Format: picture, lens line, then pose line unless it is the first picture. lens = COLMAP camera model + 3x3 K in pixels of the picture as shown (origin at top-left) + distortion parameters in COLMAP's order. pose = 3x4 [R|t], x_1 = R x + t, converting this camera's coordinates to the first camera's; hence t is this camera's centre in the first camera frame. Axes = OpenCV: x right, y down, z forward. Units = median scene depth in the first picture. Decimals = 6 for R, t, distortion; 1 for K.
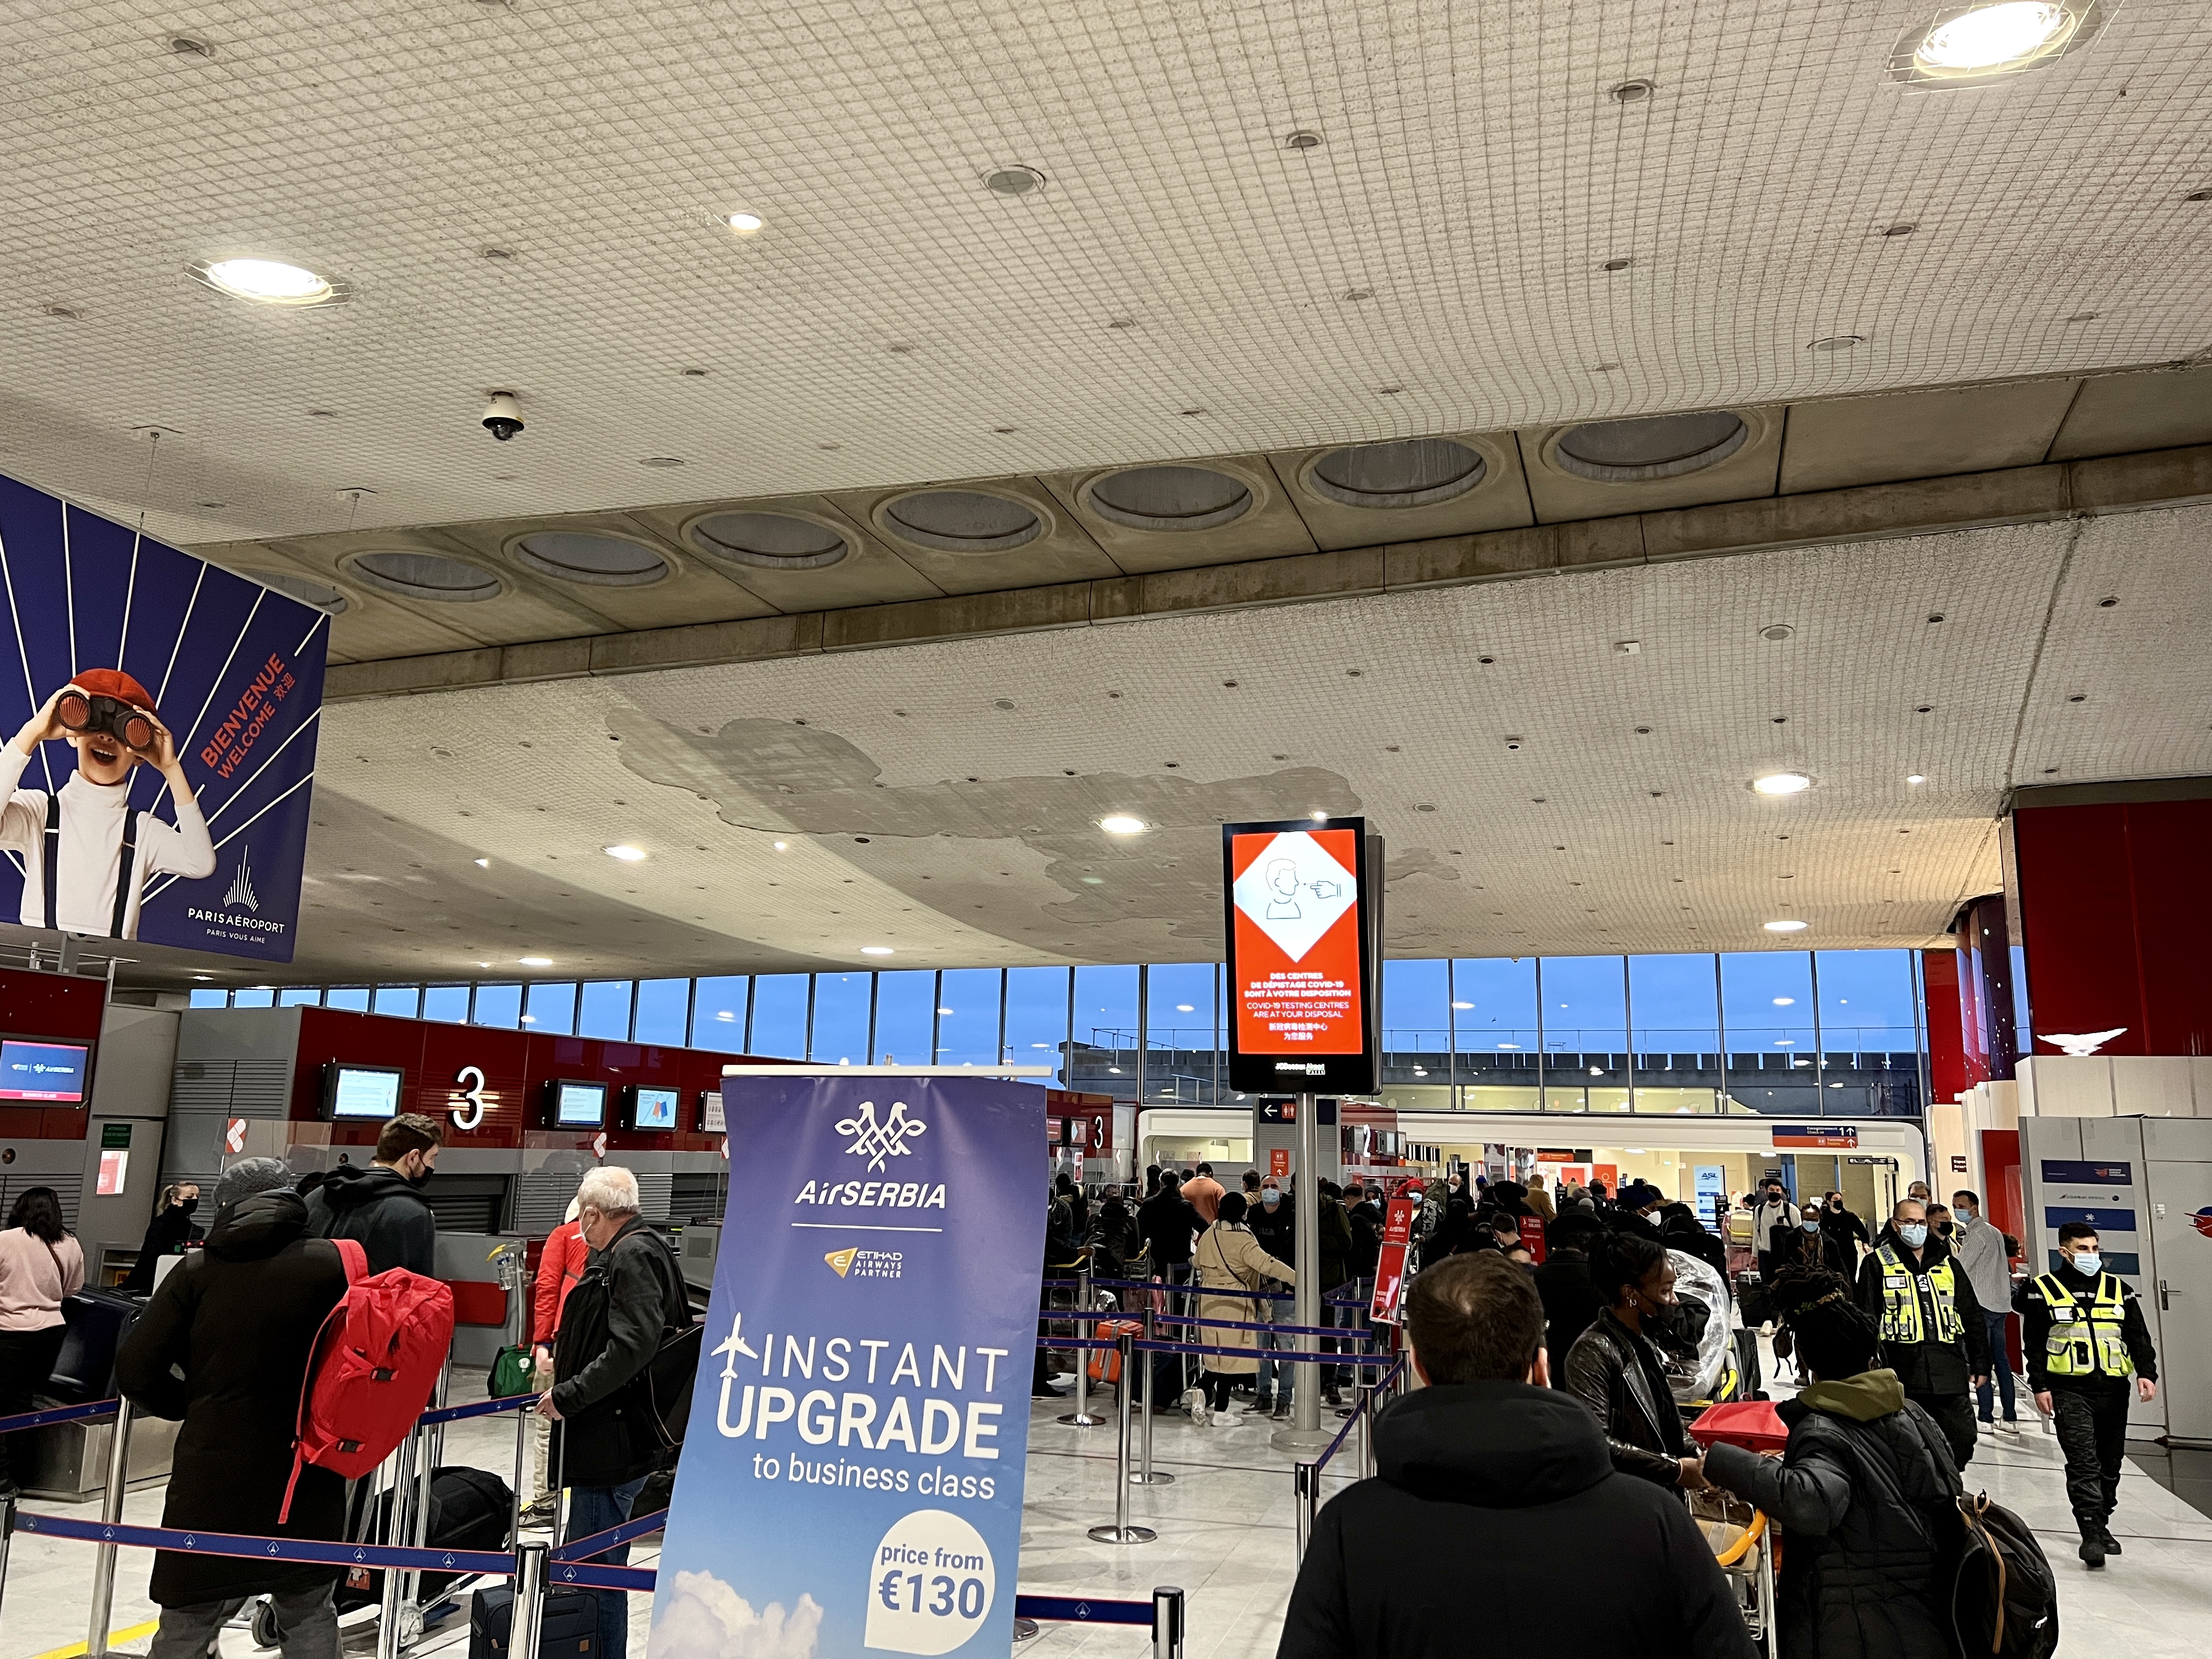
lens RADIAL K [[1622.4, 0, 1095.9], [0, 1622.4, 844.6], [0, 0, 1]] dist [0.006630, -0.003396]
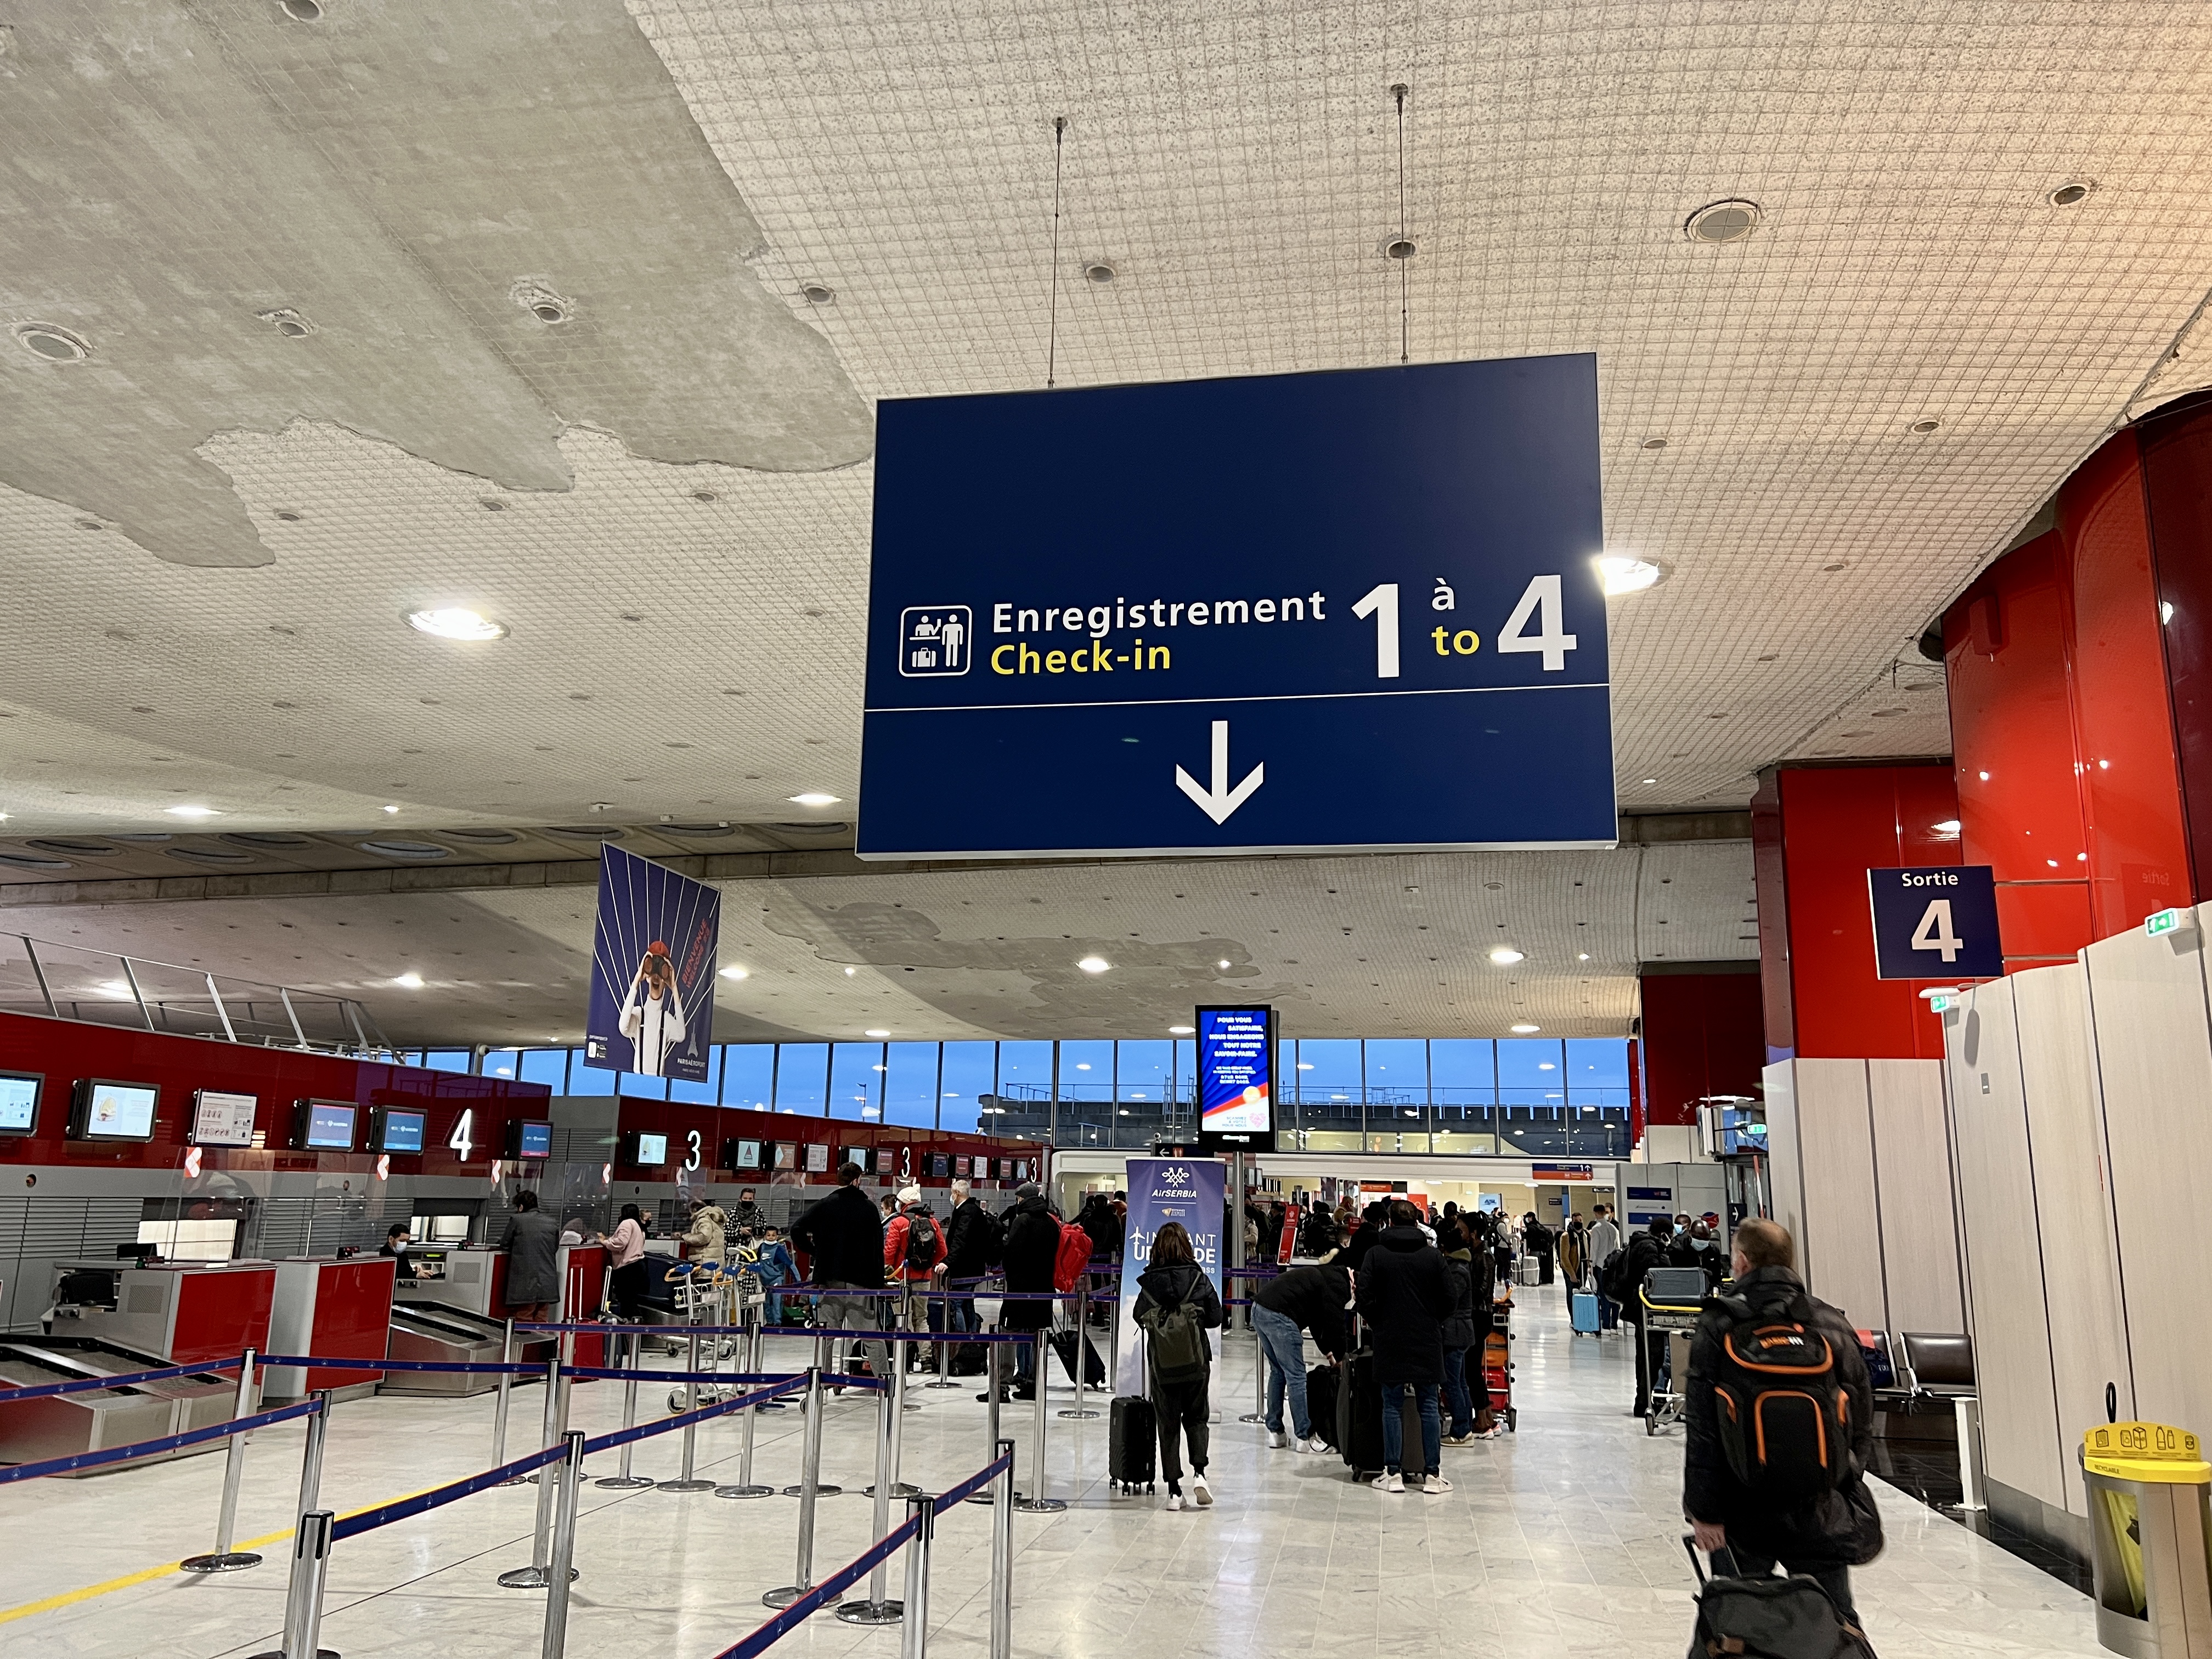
lens RADIAL K [[1668.7, 0, 1106.0], [0, 1668.7, 829.5], [0, 0, 1]] dist [0.076858, -0.115272]
pose [[0.993759, 0.019119, 0.109901, -0.147492], [-0.016666, 0.999592, -0.023192, -0.104525], [-0.110299, 0.021216, 0.993672, -0.559031]]
